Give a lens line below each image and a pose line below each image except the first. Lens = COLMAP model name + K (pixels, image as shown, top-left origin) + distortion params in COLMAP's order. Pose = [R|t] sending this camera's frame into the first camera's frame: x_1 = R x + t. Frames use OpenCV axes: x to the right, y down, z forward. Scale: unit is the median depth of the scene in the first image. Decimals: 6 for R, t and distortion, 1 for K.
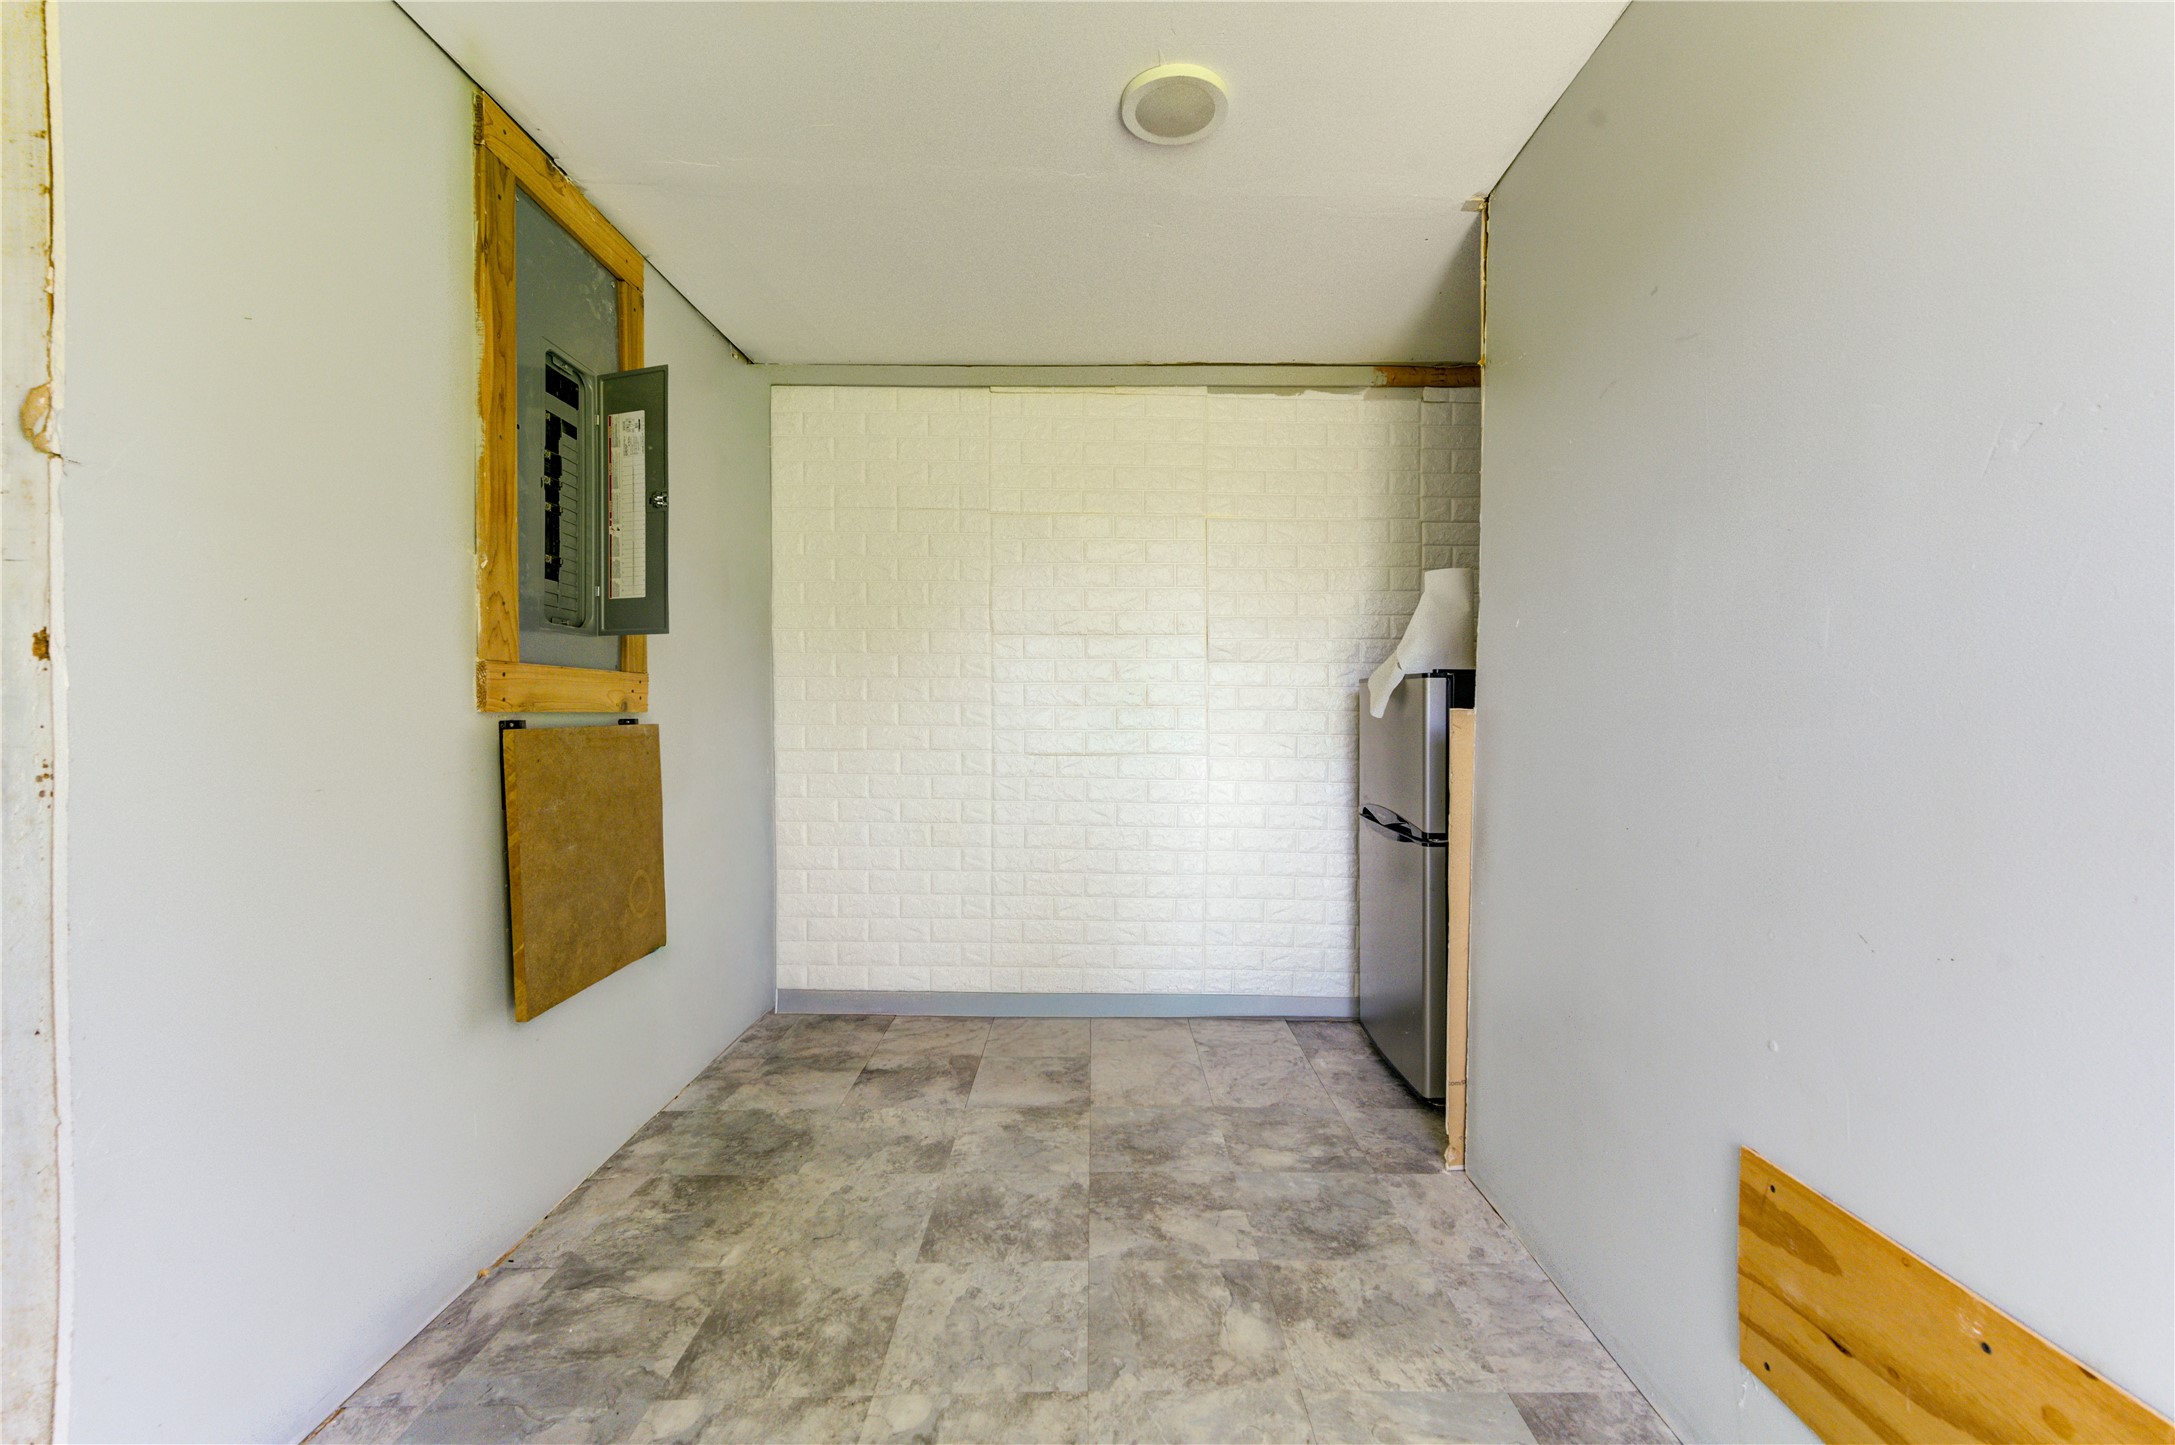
lens RADIAL K [[905.1, 0, 1118.0], [0, 905.1, 720.1], [0, 0, 1]] dist [0.003128, -0.000496]
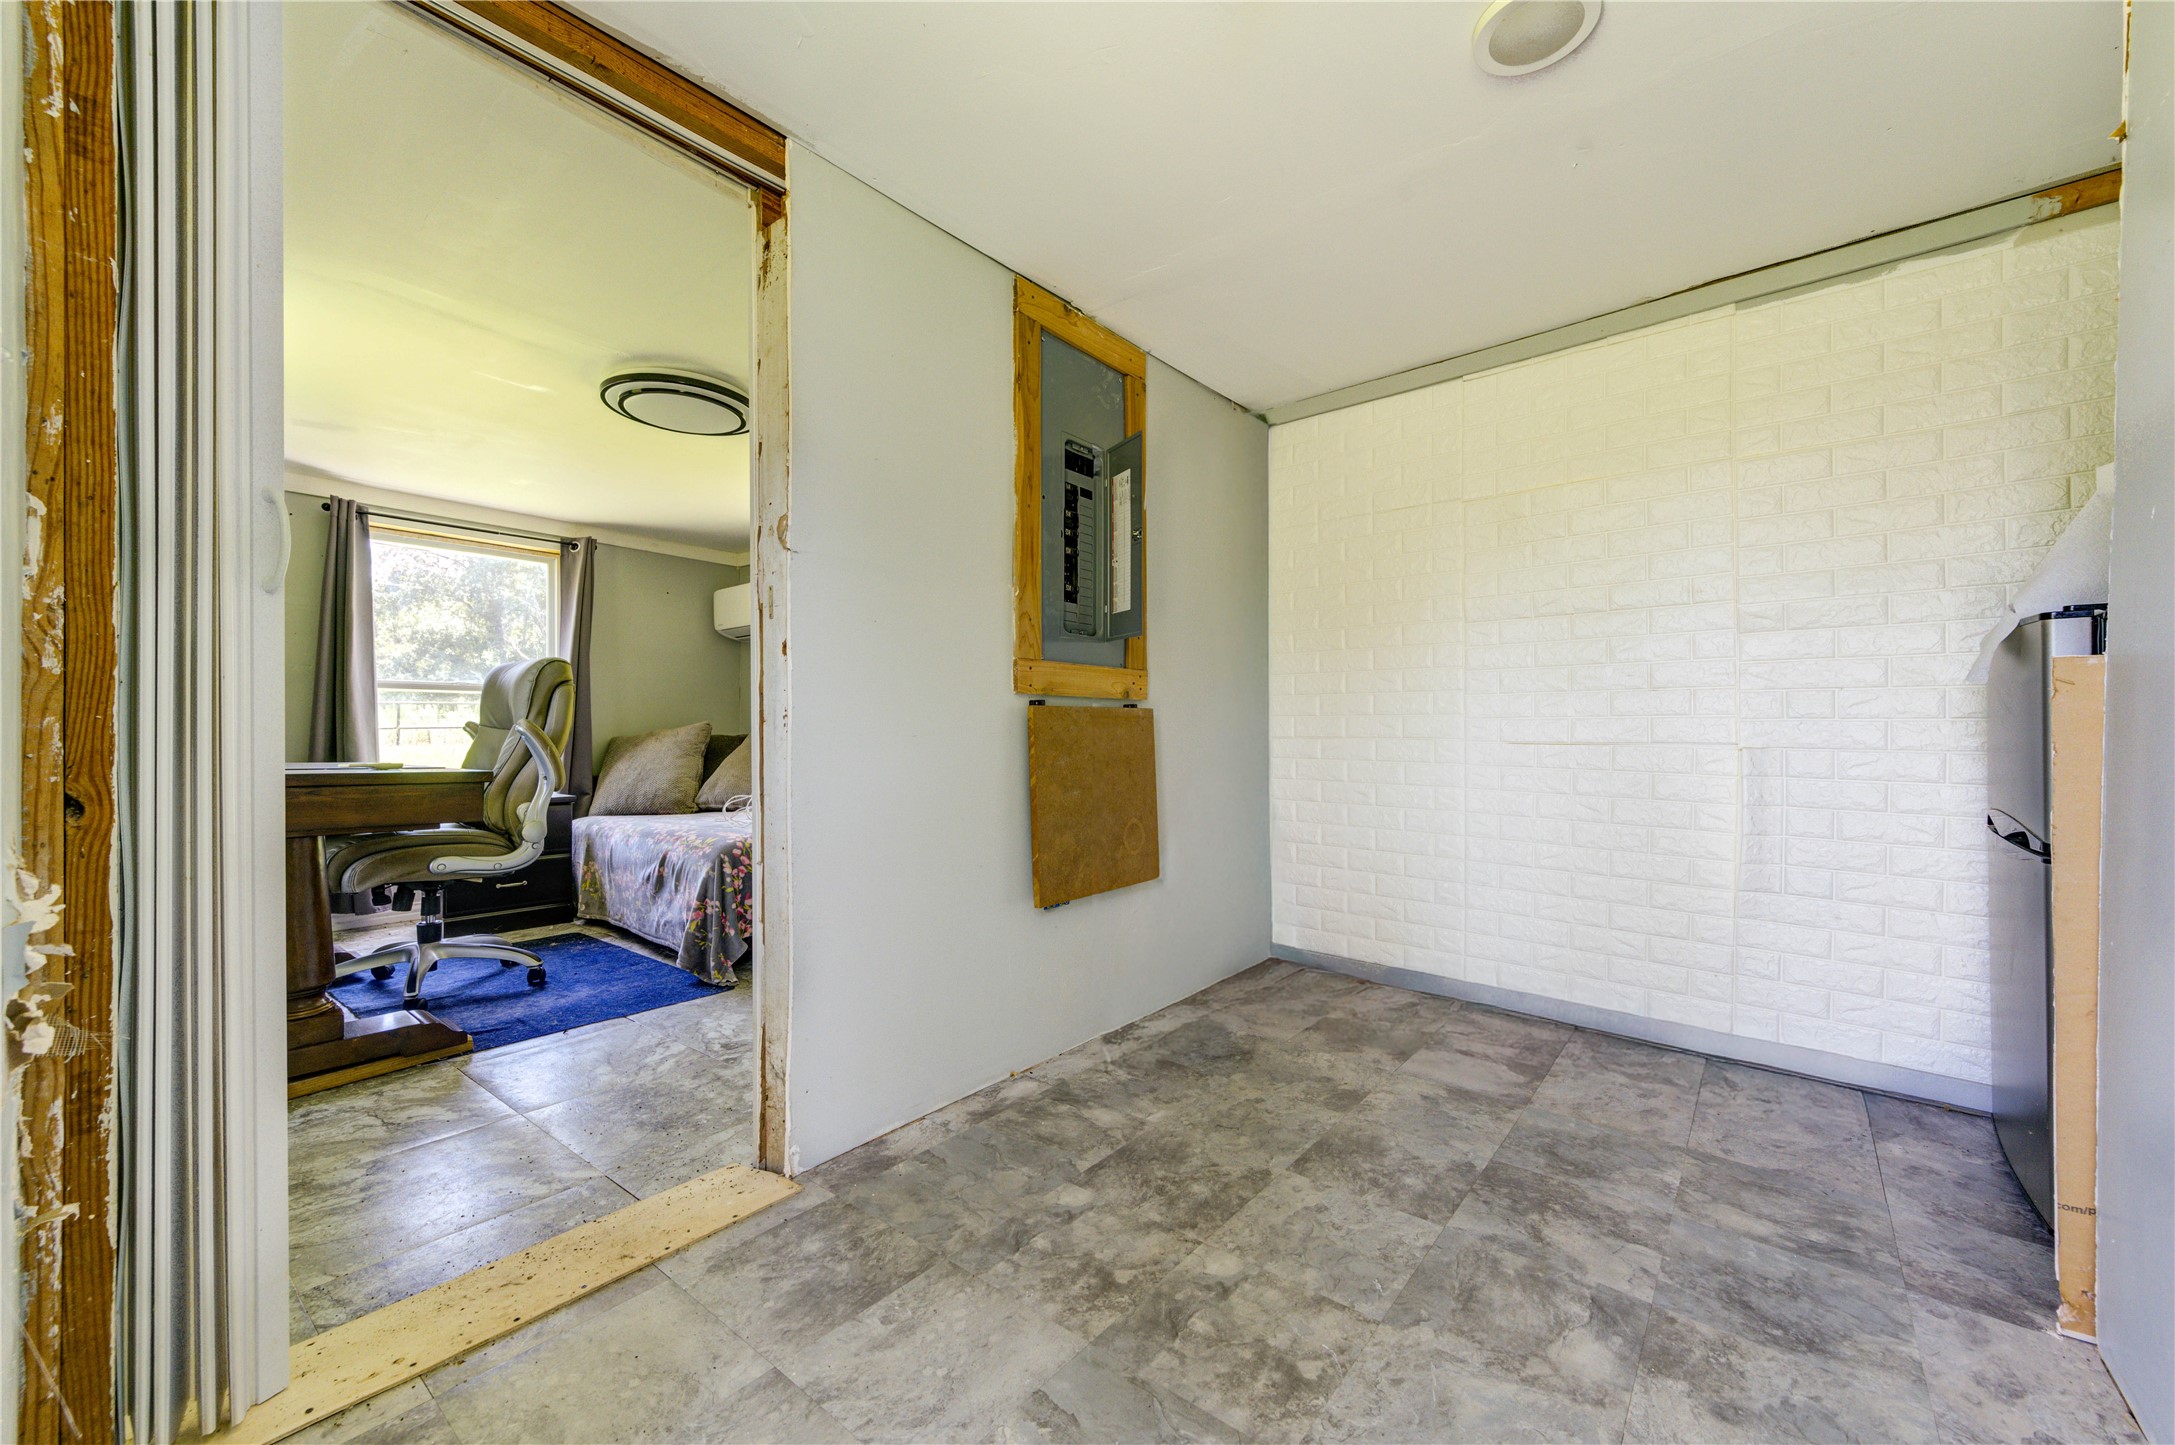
lens RADIAL K [[851.1, 0, 1095.3], [0, 851.1, 735.2], [0, 0, 1]] dist [0.001724, -0.000026]
pose [[0.751313, -0.002183, -0.659942, 0.261042], [-0.004200, 0.999958, -0.008089, 0.058616], [0.659932, 0.008849, 0.751273, 0.036443]]
